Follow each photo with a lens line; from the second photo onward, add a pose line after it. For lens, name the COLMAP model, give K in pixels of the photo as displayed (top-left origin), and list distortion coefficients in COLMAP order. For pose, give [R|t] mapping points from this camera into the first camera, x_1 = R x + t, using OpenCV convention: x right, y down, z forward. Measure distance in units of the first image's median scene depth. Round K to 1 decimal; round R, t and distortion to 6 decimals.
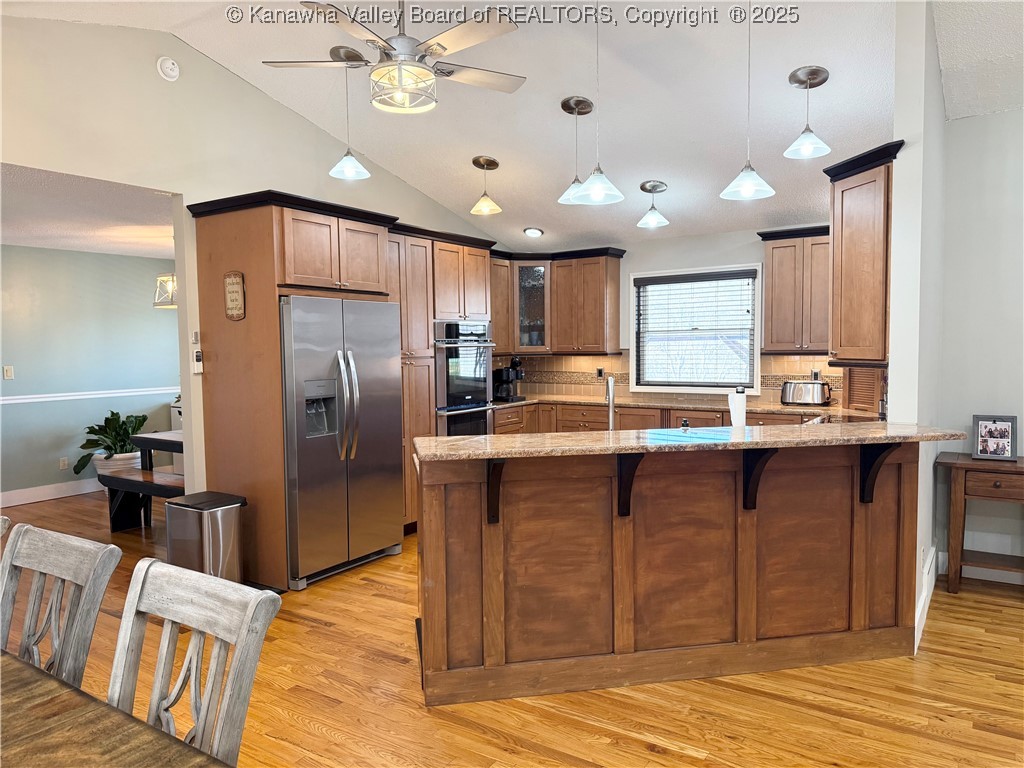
lens RADIAL K [[710.1, 0, 512.0], [0, 710.1, 384.0], [0, 0, 1]] dist [0.124316, -0.154527]
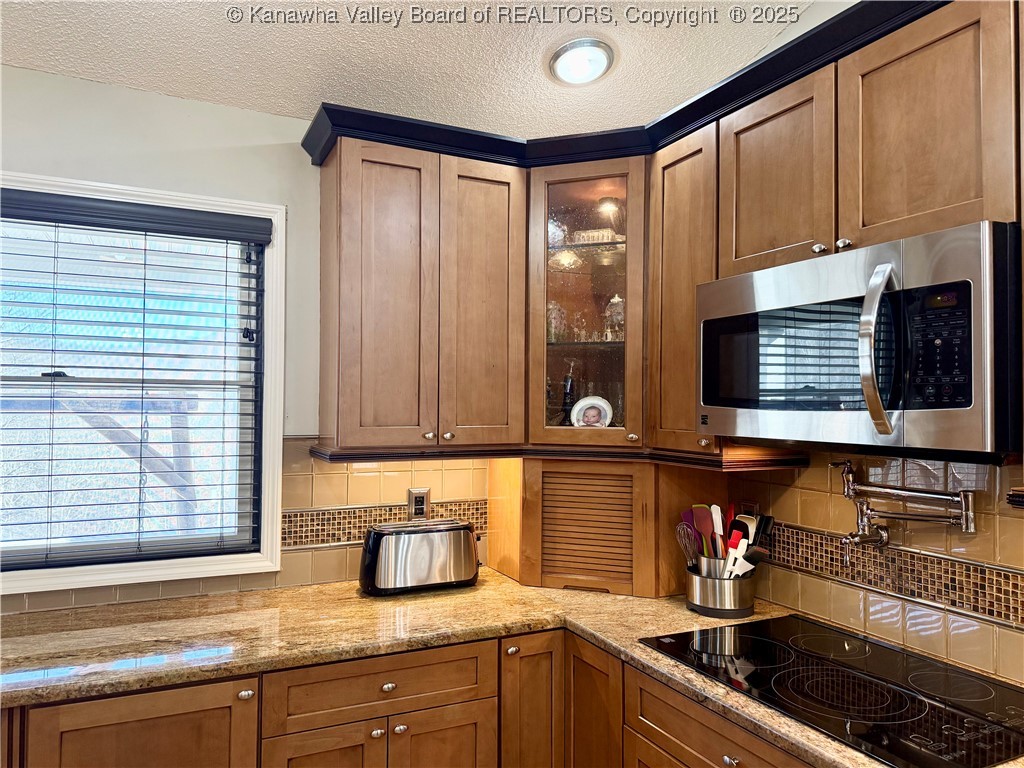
lens RADIAL K [[710.1, 0, 512.0], [0, 710.1, 384.0], [0, 0, 1]] dist [0.124316, -0.154527]
pose [[0.507681, 0.044428, 0.860399, 0.131345], [0.036032, 0.996701, -0.072728, -0.067910], [-0.860791, 0.067925, 0.504405, 1.047268]]
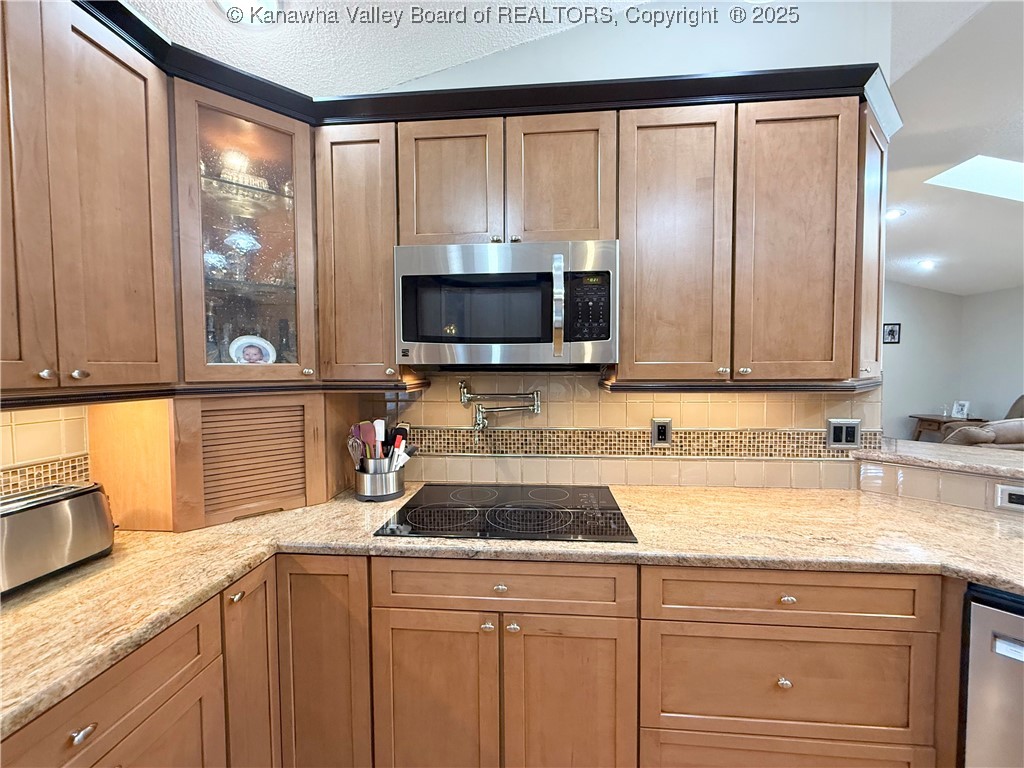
lens RADIAL K [[407.7, 0, 512.9], [0, 407.7, 382.3], [0, 0, 1]] dist [0.001902, 0.000433]
pose [[-0.479687, -0.013541, 0.877335, 0.238389], [0.063385, 0.996734, 0.050040, -0.061577], [-0.875147, 0.079614, -0.477262, 1.240974]]
